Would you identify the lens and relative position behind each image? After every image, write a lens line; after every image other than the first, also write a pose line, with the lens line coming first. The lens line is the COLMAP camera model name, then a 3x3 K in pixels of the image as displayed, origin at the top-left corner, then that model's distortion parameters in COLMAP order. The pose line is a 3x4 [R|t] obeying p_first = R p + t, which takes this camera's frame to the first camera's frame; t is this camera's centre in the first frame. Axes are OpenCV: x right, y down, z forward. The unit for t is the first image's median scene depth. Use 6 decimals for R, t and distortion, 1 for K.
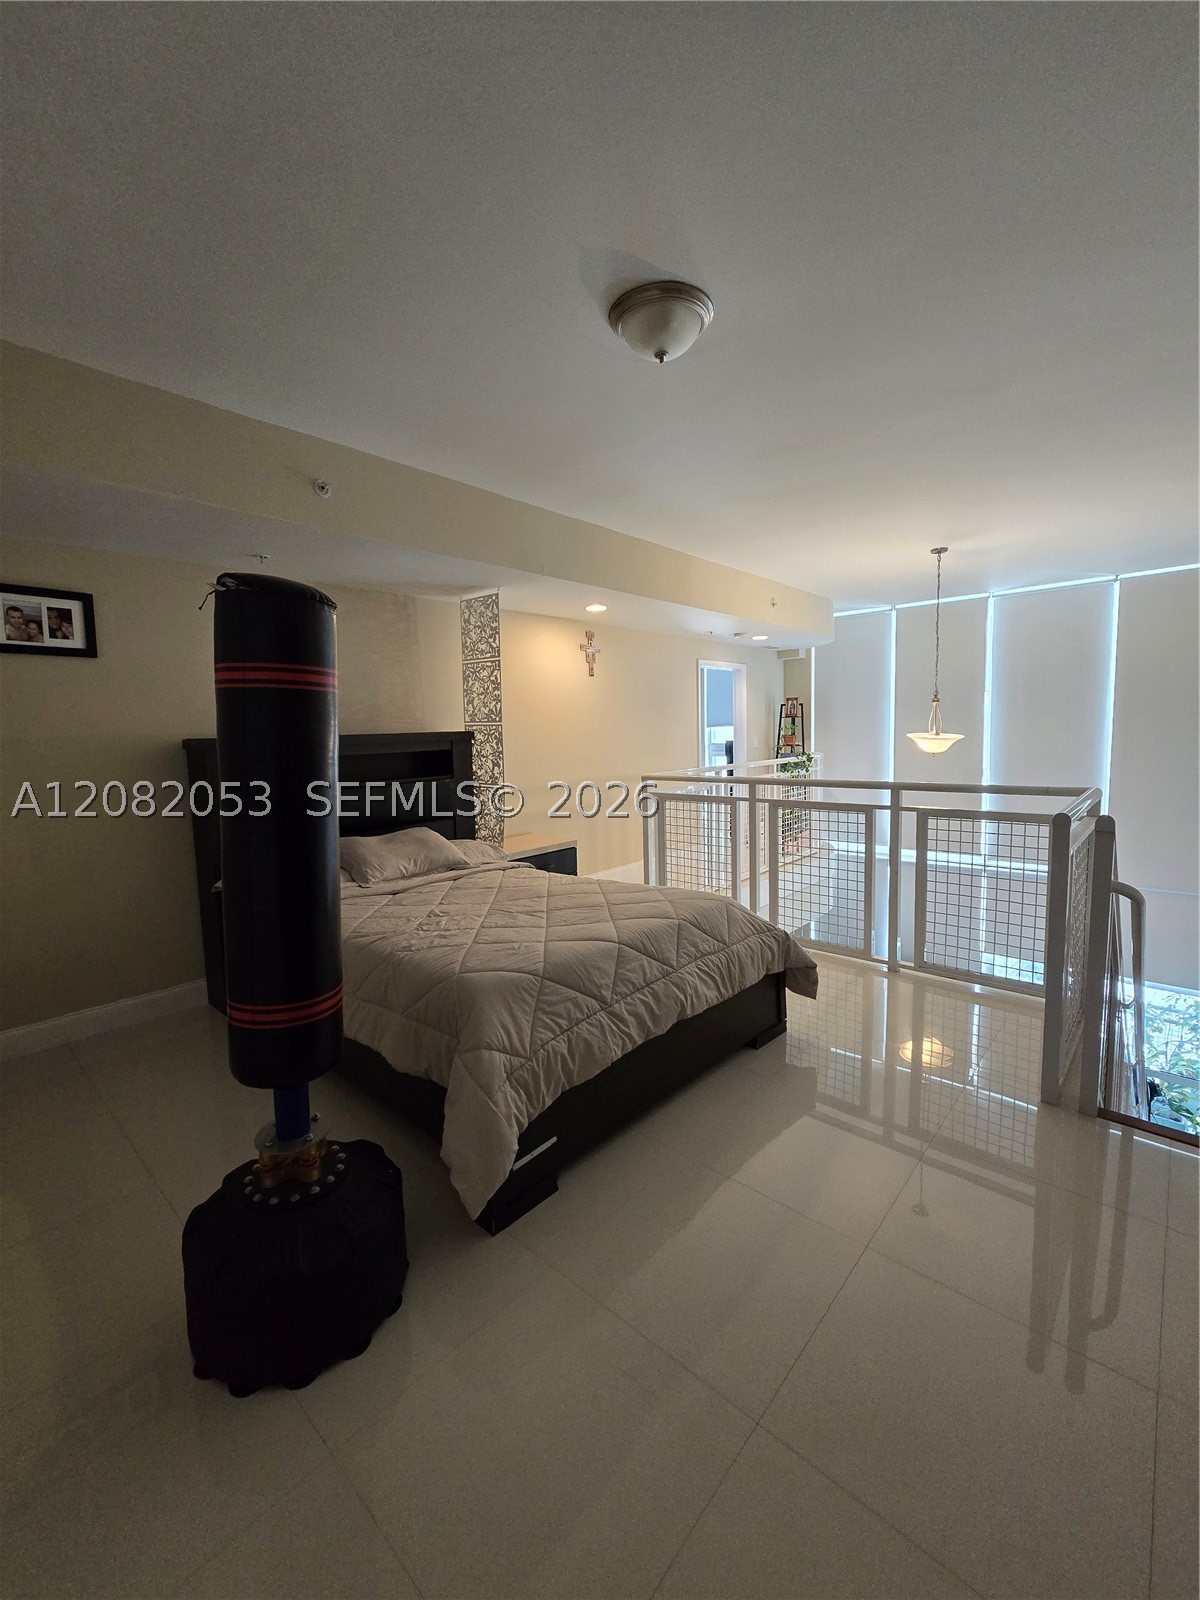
lens RADIAL K [[658.6, 0, 612.6], [0, 658.6, 796.2], [0, 0, 1]] dist [0.000991, 0.000098]
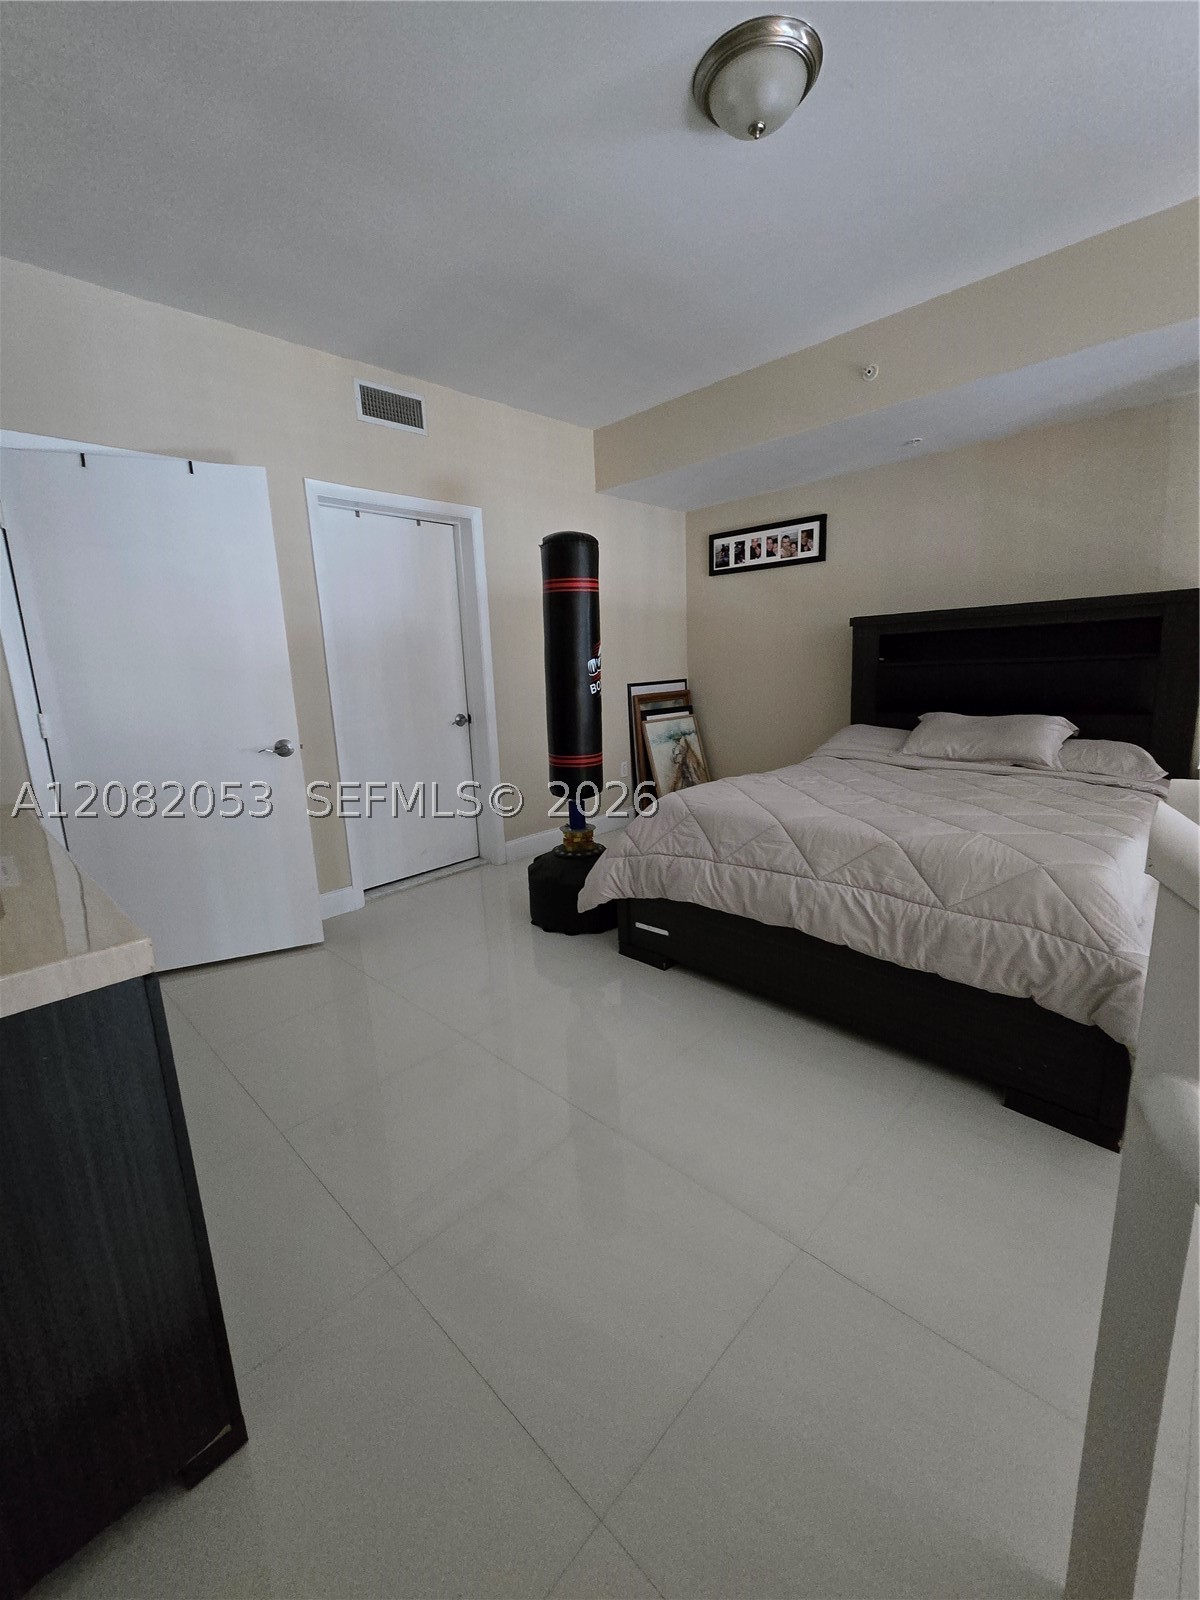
lens RADIAL K [[658.6, 0, 603.5], [0, 658.6, 799.3], [0, 0, 1]] dist [0.000991, 0.000098]
pose [[-0.051002, 0.228814, -0.972133, 0.787096], [-0.059569, 0.970970, 0.231666, -0.012001], [0.996920, 0.069724, -0.035891, 0.651483]]
